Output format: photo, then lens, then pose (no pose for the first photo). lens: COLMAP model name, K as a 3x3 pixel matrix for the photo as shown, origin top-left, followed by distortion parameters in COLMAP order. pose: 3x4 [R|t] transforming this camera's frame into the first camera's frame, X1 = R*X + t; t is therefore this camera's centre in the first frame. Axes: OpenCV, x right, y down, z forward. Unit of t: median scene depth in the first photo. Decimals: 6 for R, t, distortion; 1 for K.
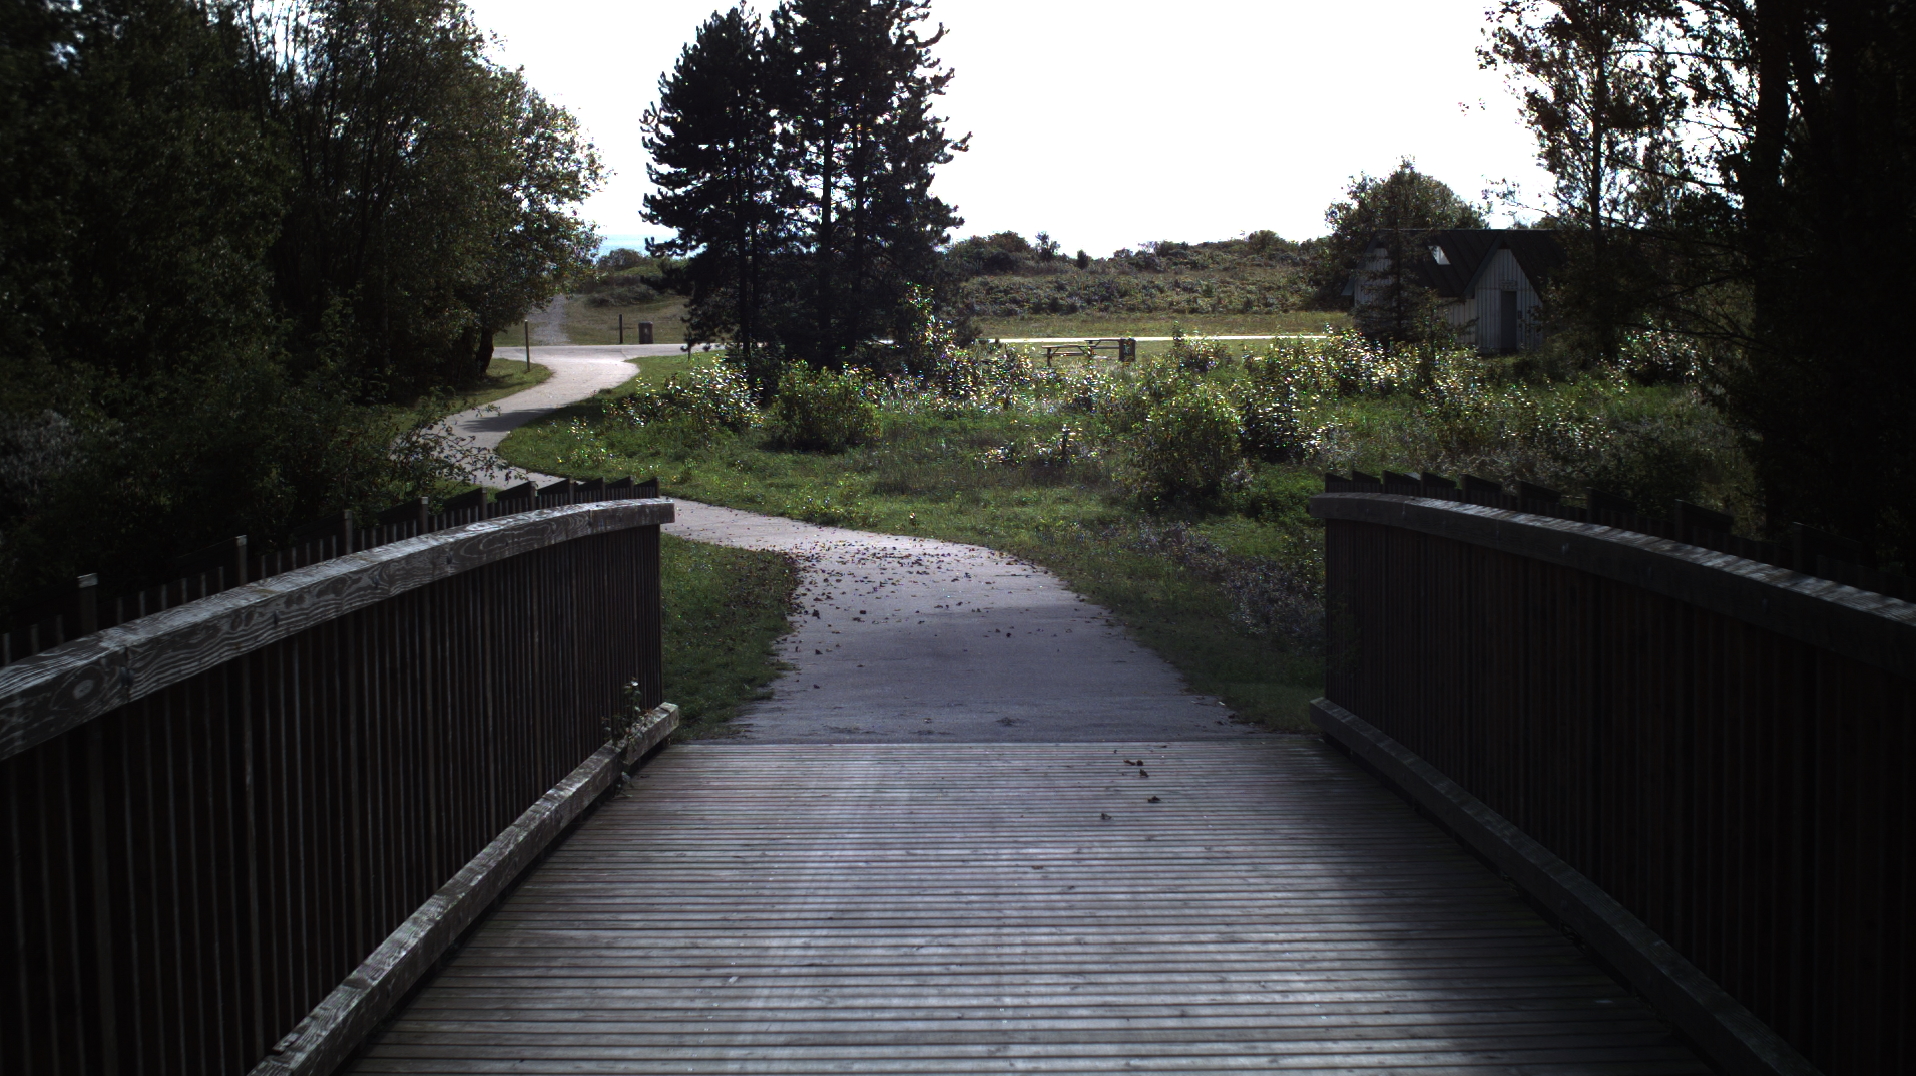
lens RADIAL K [[3487.8, 0, 959.0], [0, 3487.8, 520.6], [0, 0, 1]] dist [-0.274637, 0.000000]
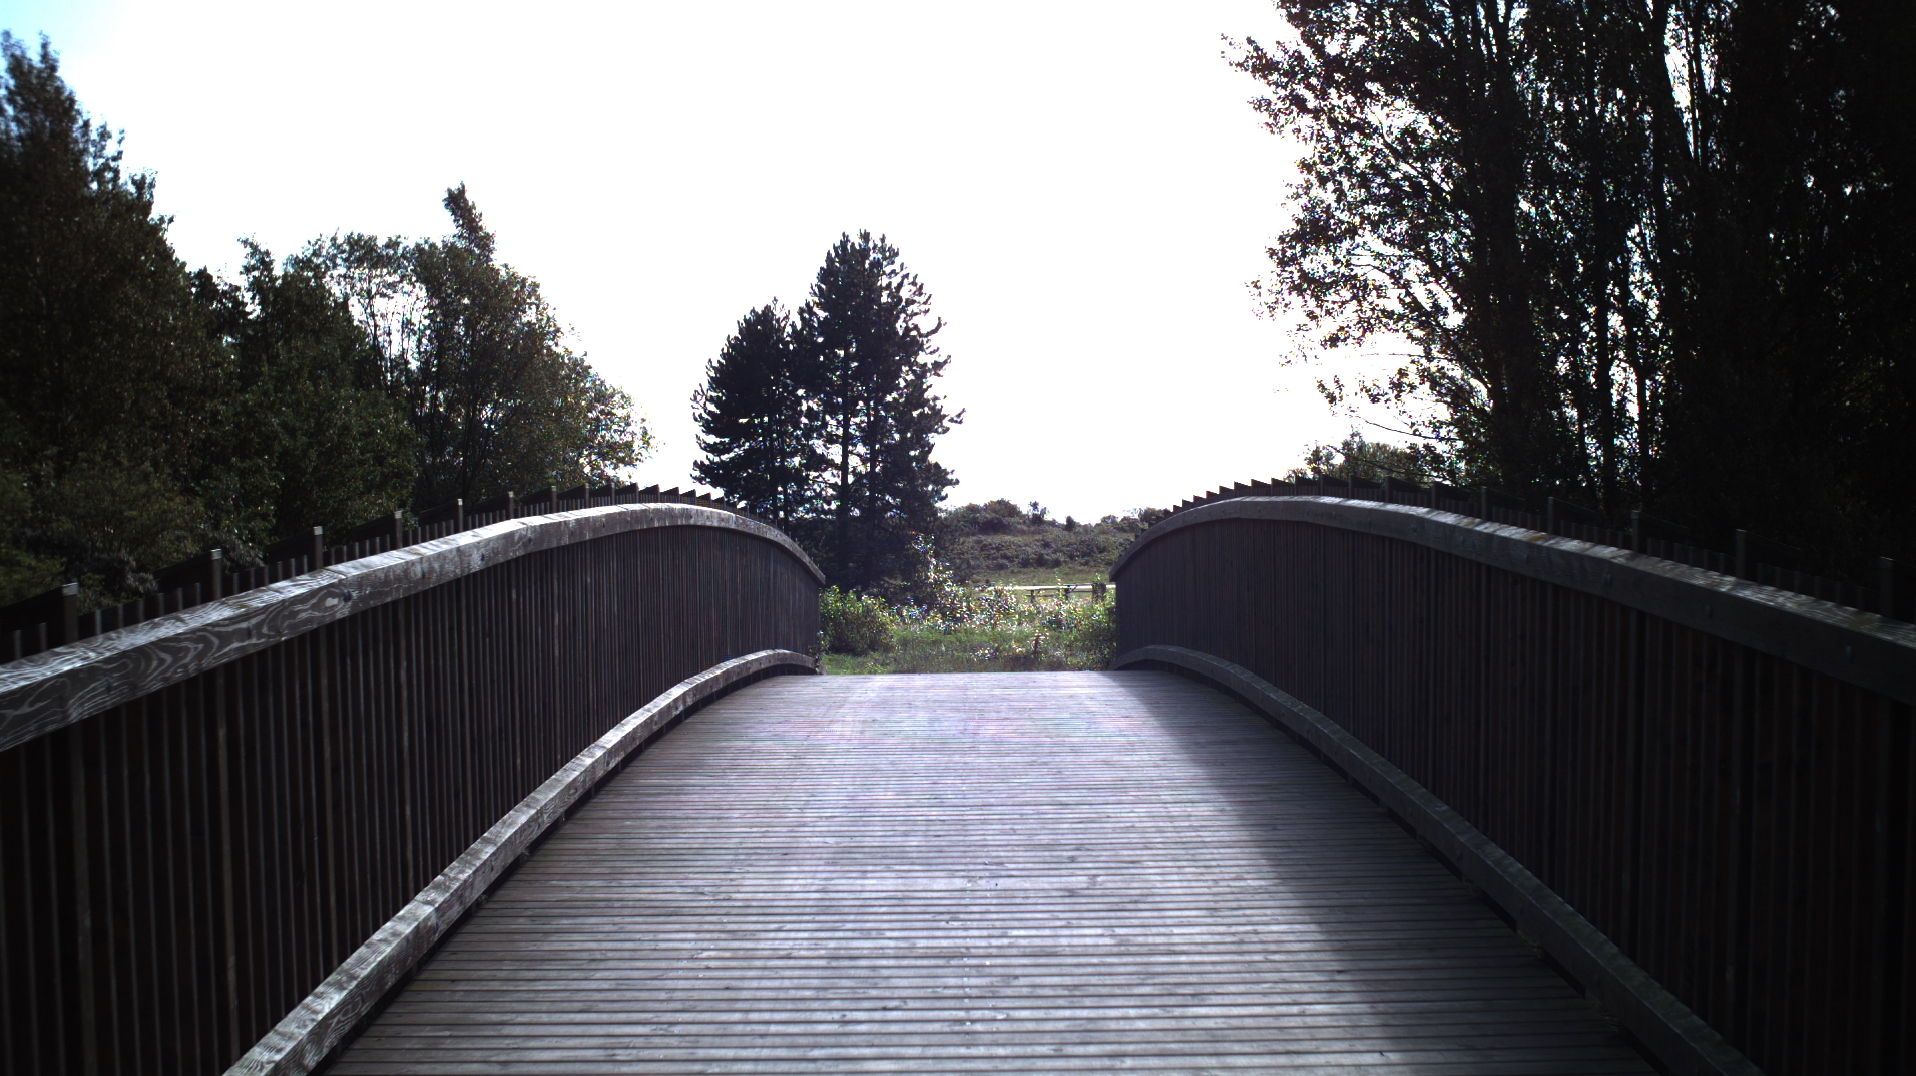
lens RADIAL K [[3487.8, 0, 964.2], [0, 3487.8, 537.8], [0, 0, 1]] dist [-0.274637, 0.000000]
pose [[0.999988, -0.004402, 0.002107, 0.000463], [0.004545, 0.997267, -0.073742, 0.022202], [-0.001777, 0.073751, 0.997275, -0.201267]]
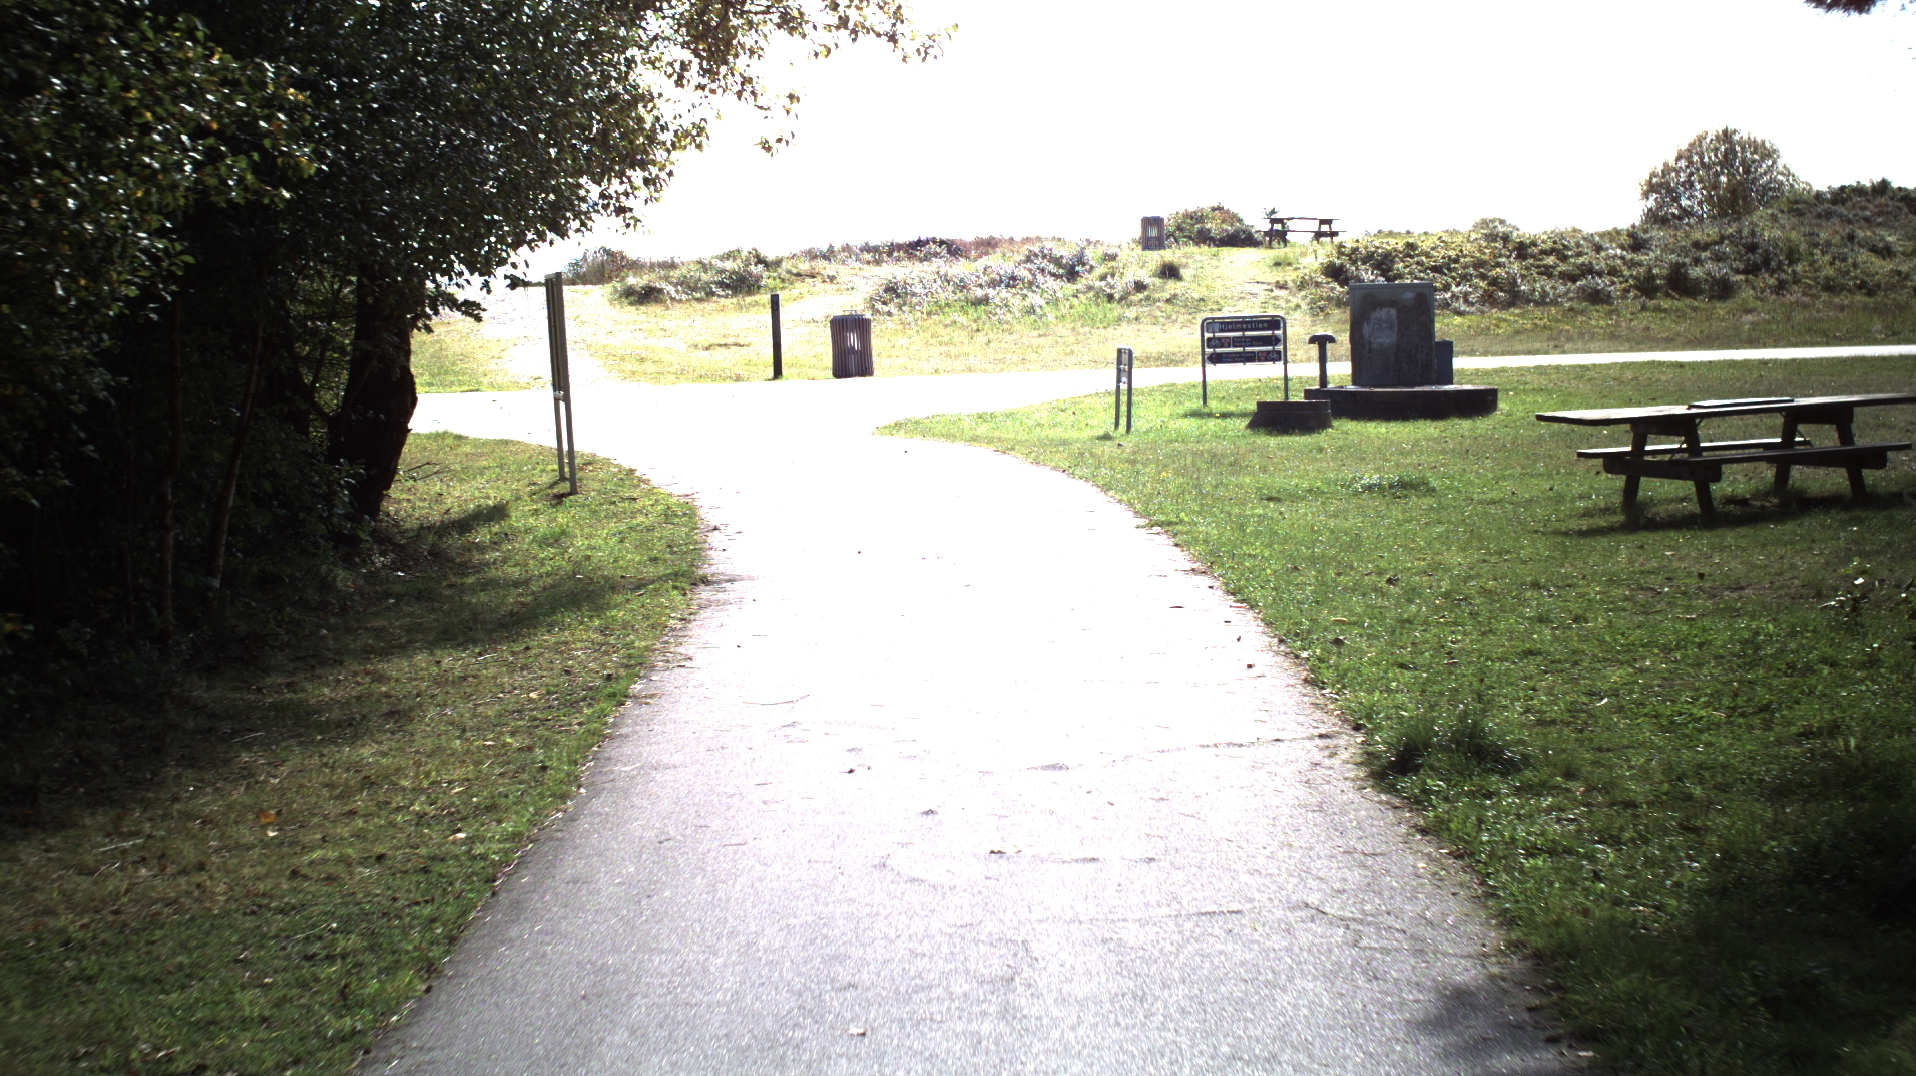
lens RADIAL K [[3487.8, 0, 956.1], [0, 3487.8, 548.0], [0, 0, 1]] dist [-0.274637, 0.000000]
pose [[0.999498, -0.021432, 0.023335, -0.119386], [0.021558, 0.999754, -0.005168, -0.043020], [-0.023218, 0.005669, 0.999714, 0.884892]]
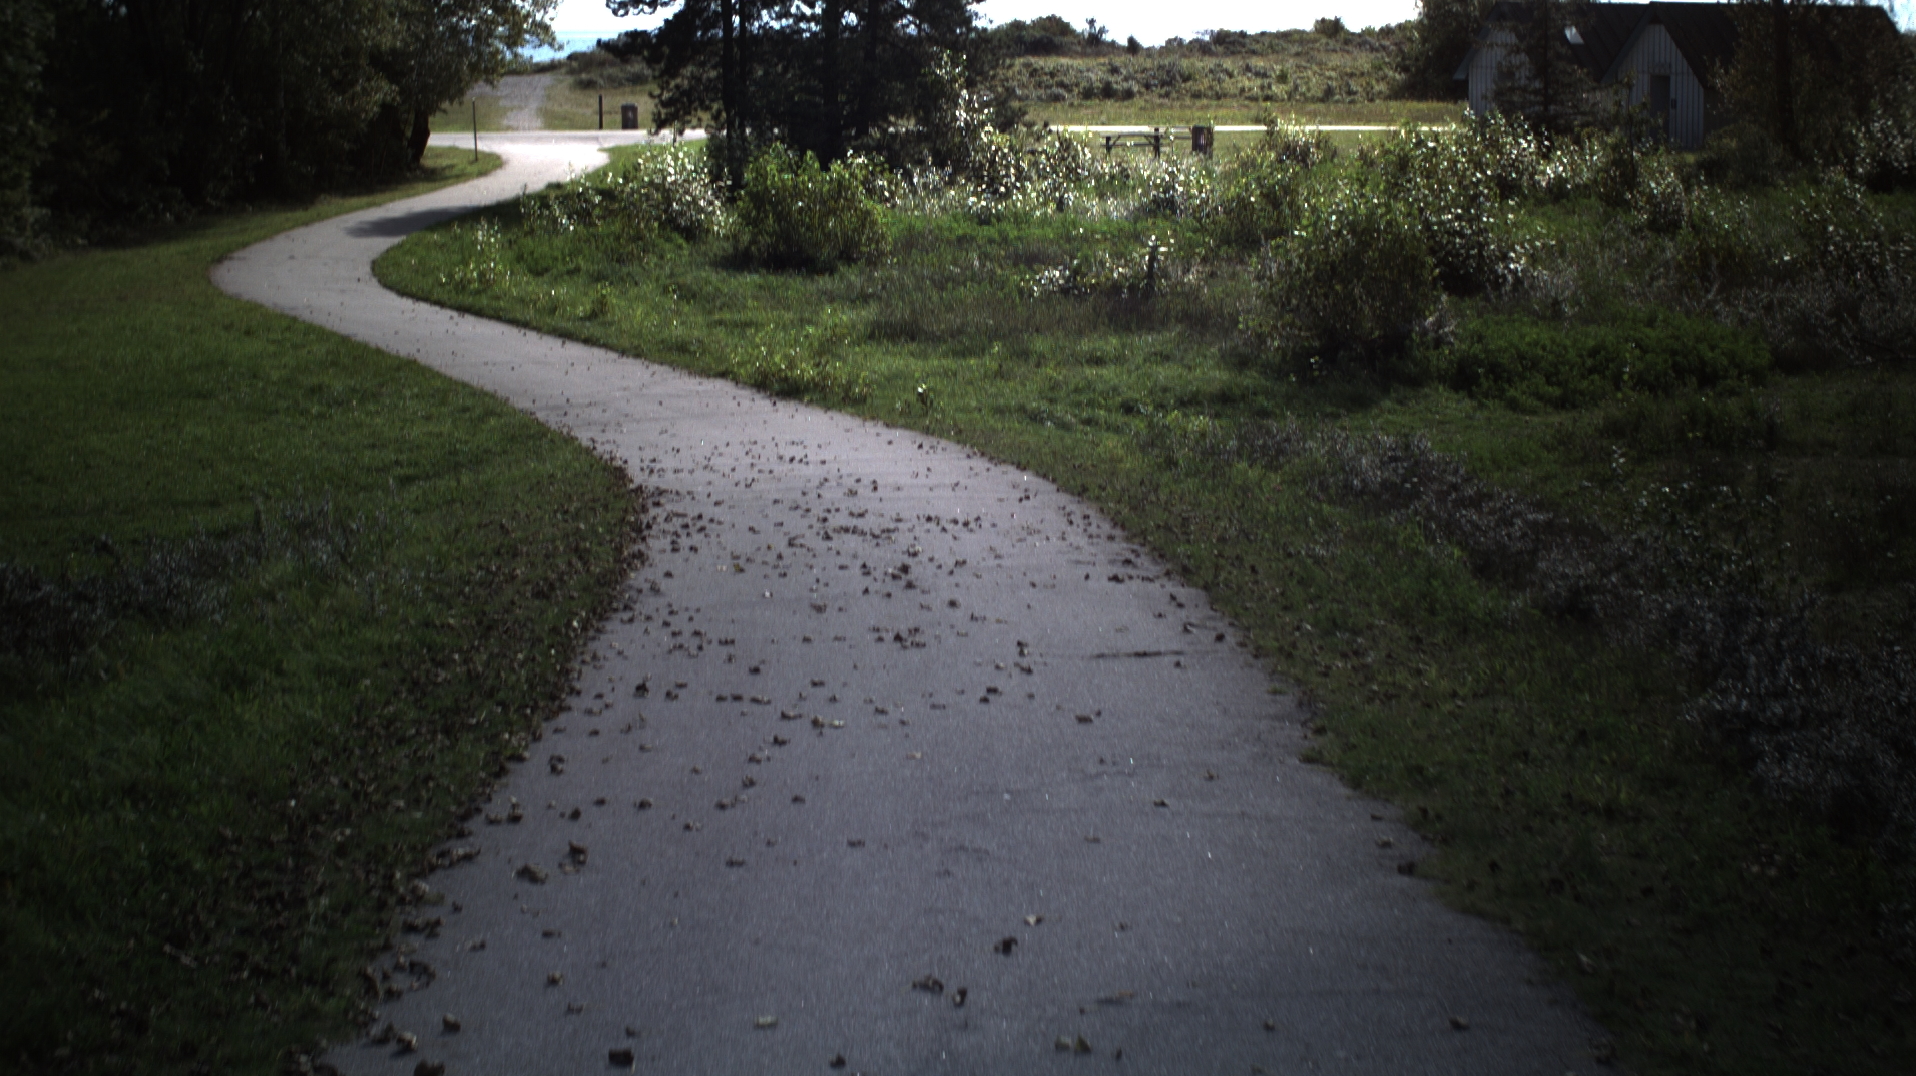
lens RADIAL K [[3487.8, 0, 969.9], [0, 3487.8, 530.7], [0, 0, 1]] dist [-0.274637, 0.000000]
pose [[0.999938, 0.008876, -0.006772, -0.000318], [-0.008448, 0.998112, 0.060831, -0.007130], [0.007299, -0.060770, 0.998125, 0.202274]]
